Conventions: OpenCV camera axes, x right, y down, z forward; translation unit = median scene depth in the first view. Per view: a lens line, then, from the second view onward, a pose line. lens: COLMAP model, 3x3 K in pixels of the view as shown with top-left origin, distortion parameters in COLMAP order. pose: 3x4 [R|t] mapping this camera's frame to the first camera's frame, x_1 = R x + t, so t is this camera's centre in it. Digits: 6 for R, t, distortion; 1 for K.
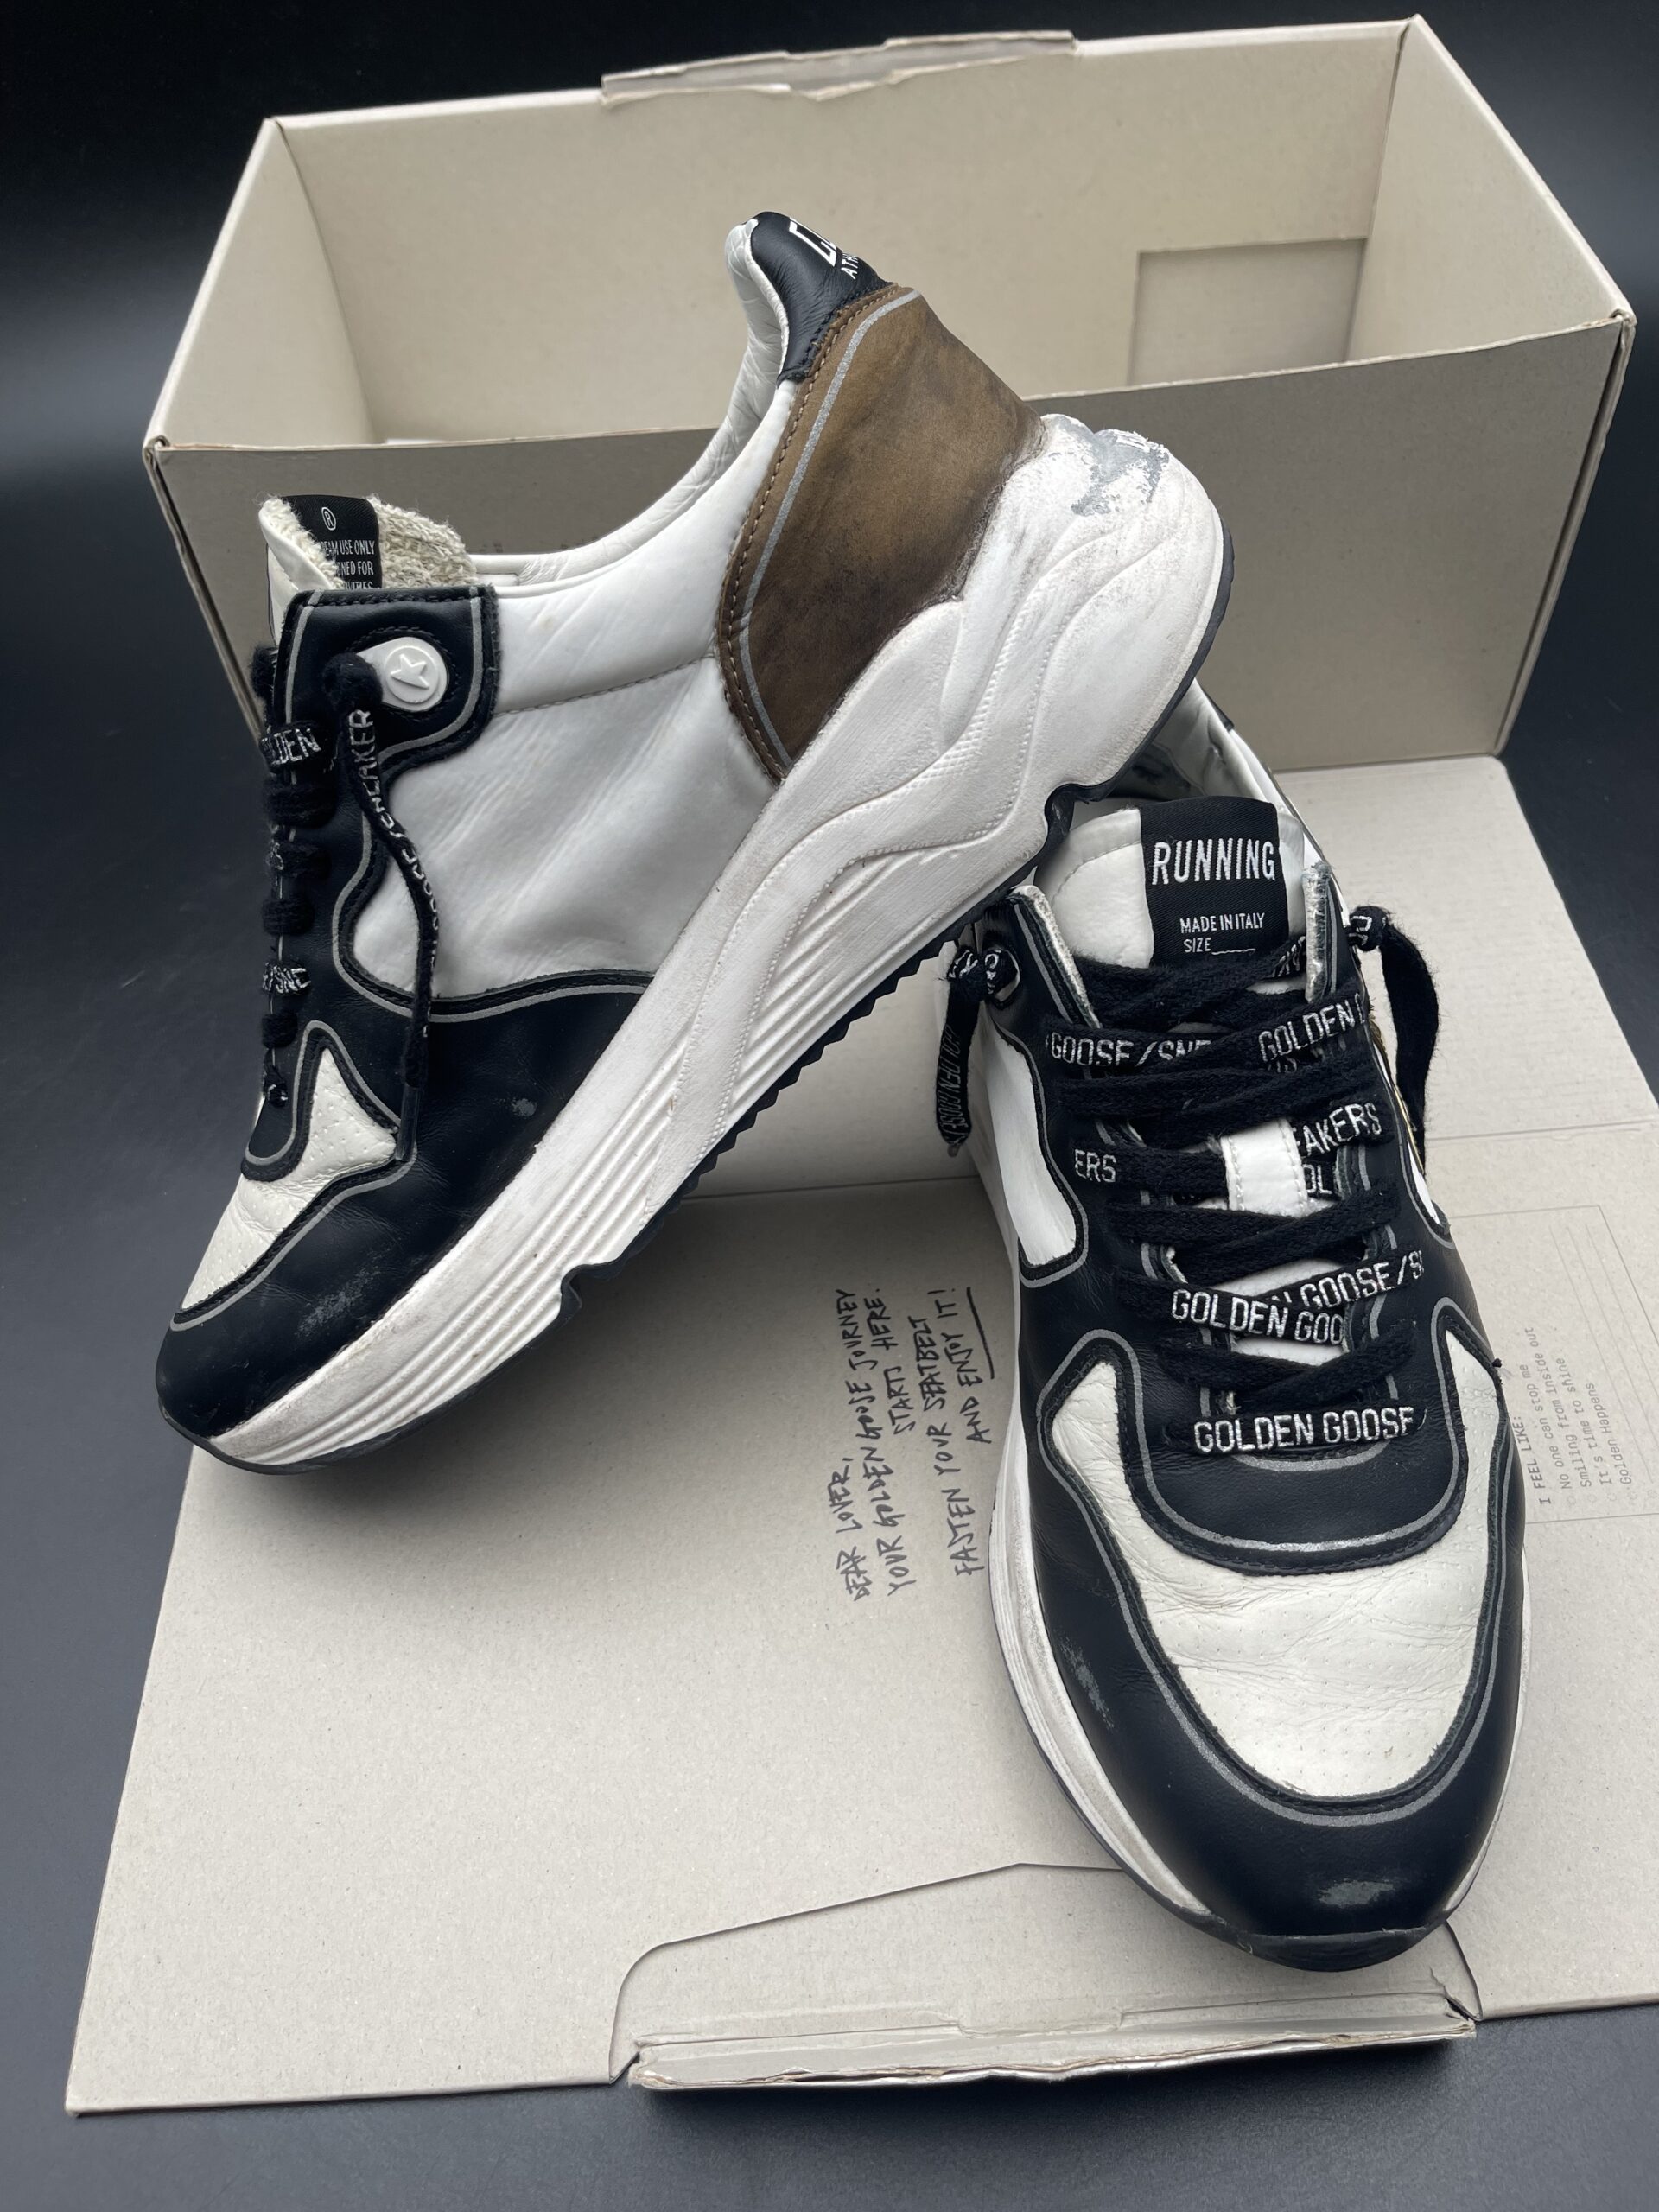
lens RADIAL K [[1801.2, 0, 835.1], [0, 1801.2, 1134.1], [0, 0, 1]] dist [0.038692, -0.093776]
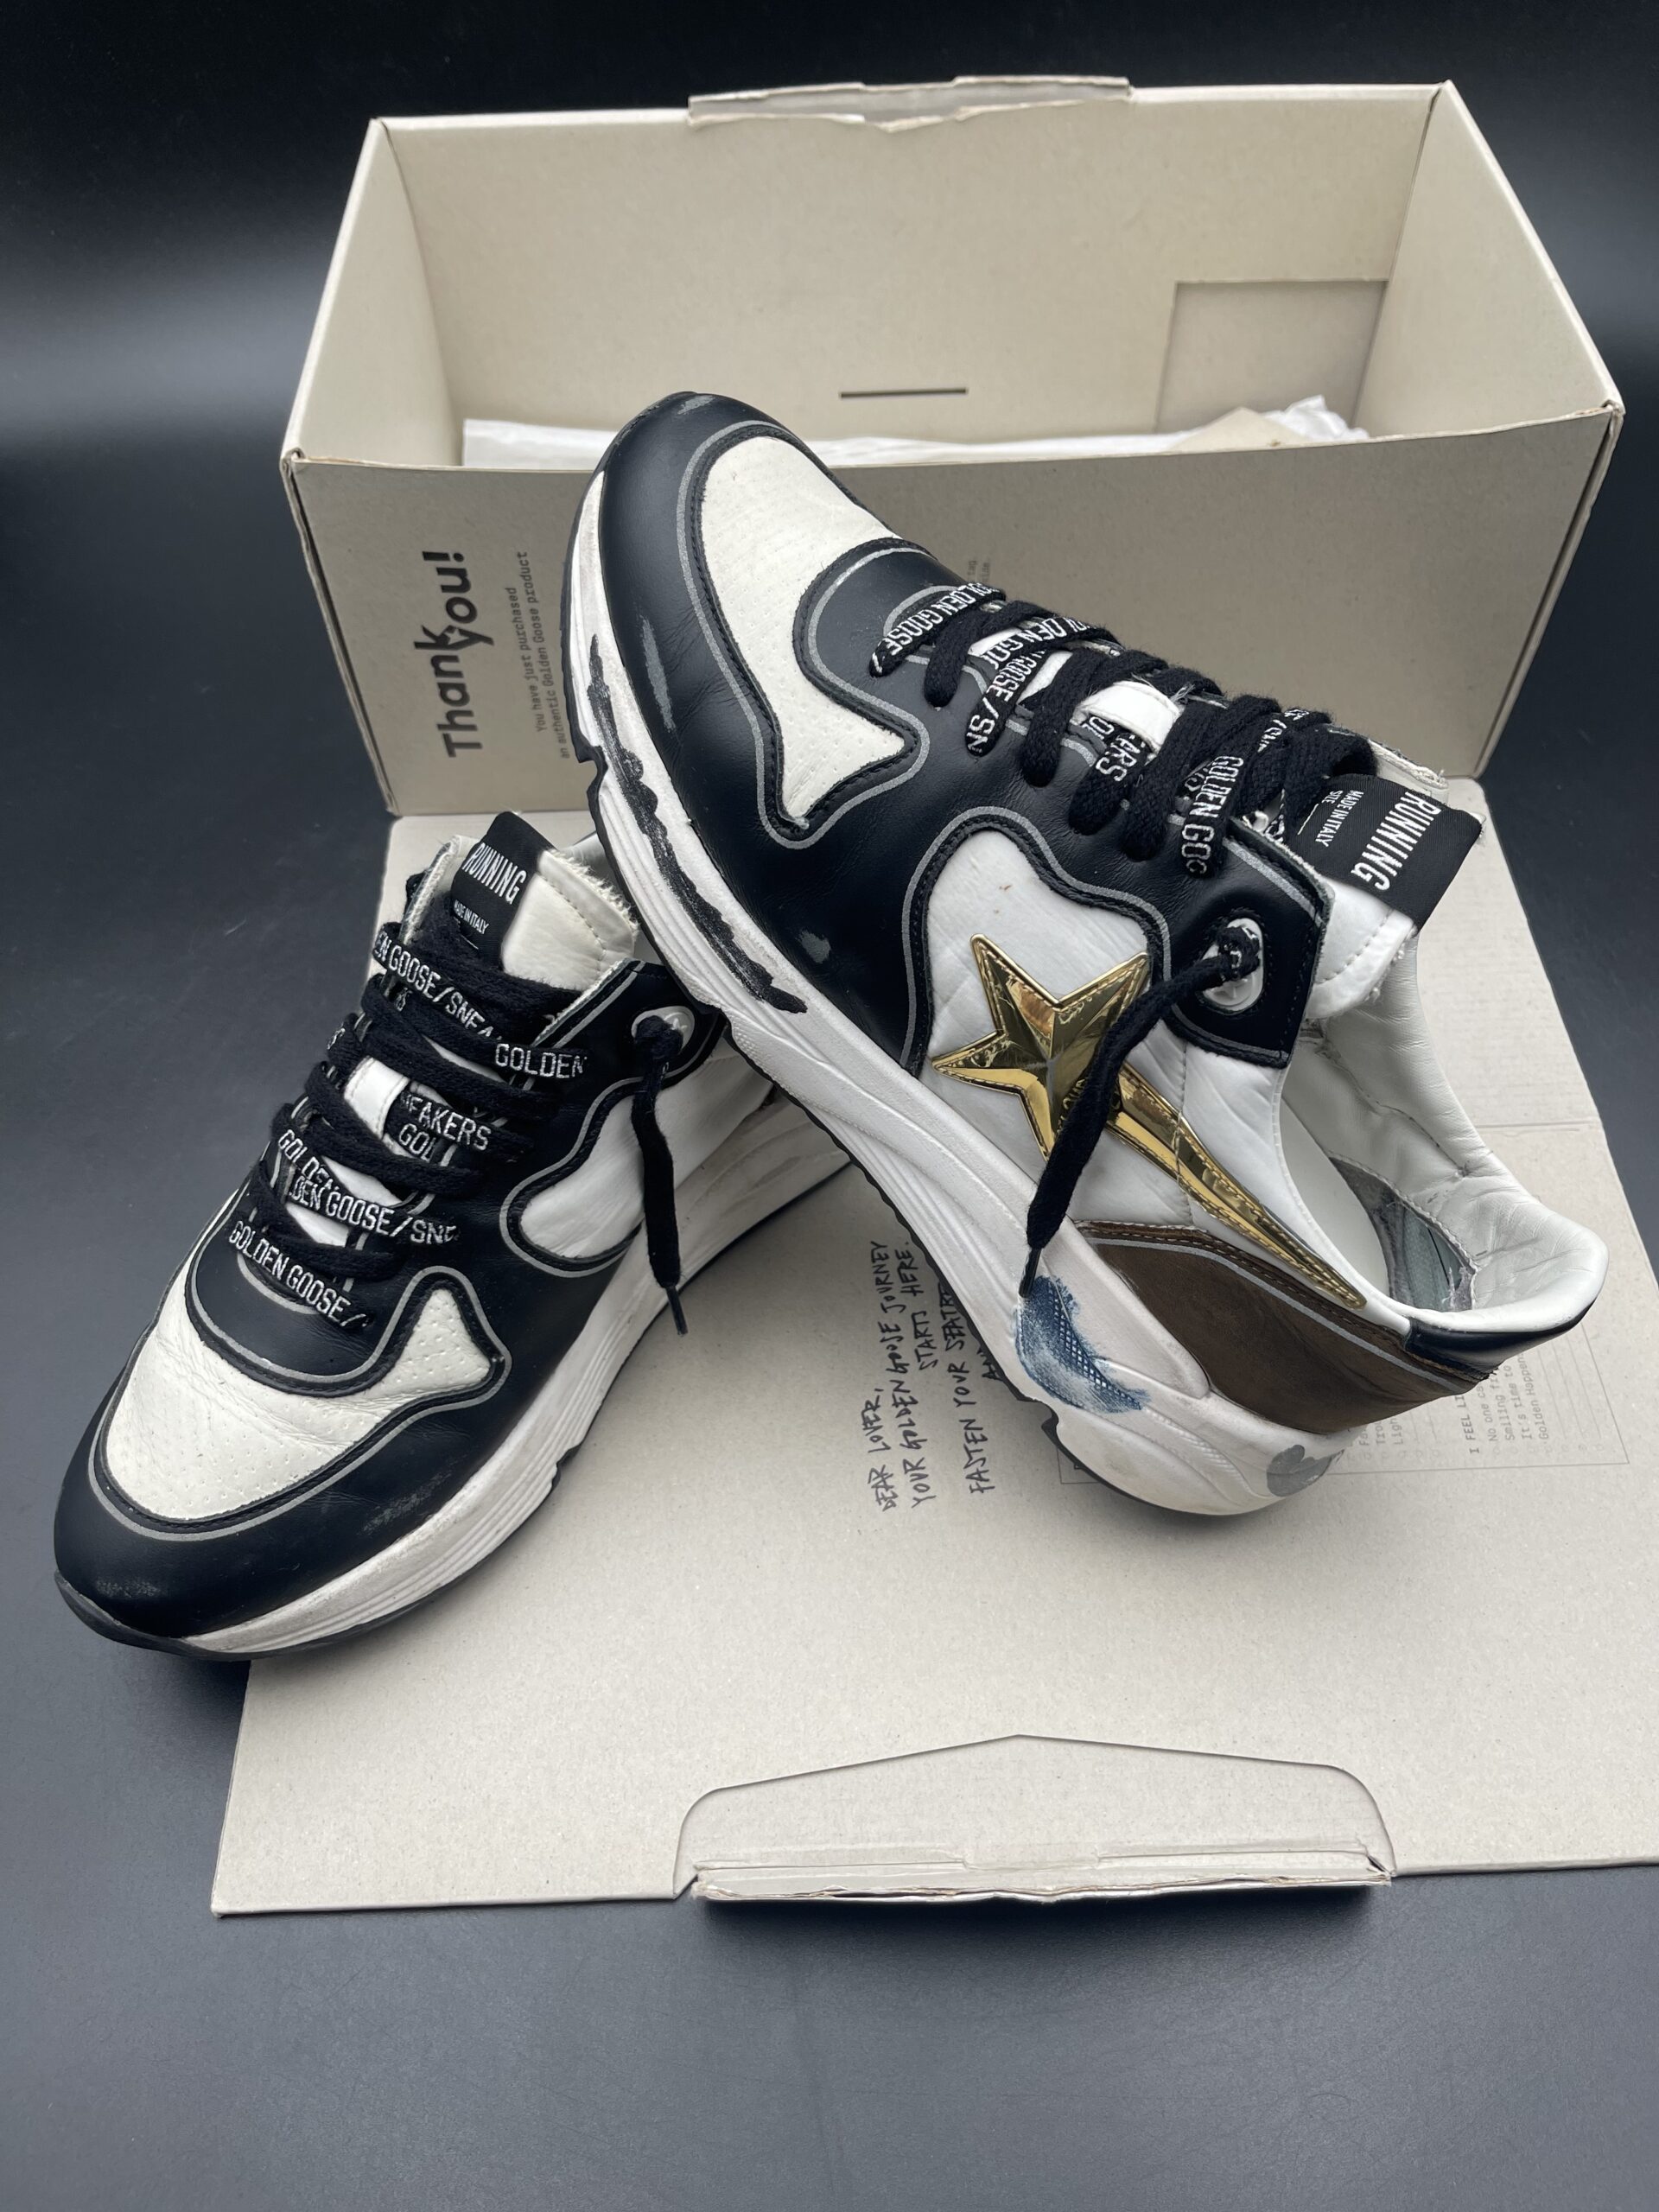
lens RADIAL K [[1801.2, 0, 831.7], [0, 1801.2, 1140.4], [0, 0, 1]] dist [0.038692, -0.093776]
pose [[0.998834, 0.043998, 0.019869, -0.054165], [-0.045004, 0.997558, 0.053409, -0.040506], [-0.017470, -0.054241, 0.998375, -0.147971]]
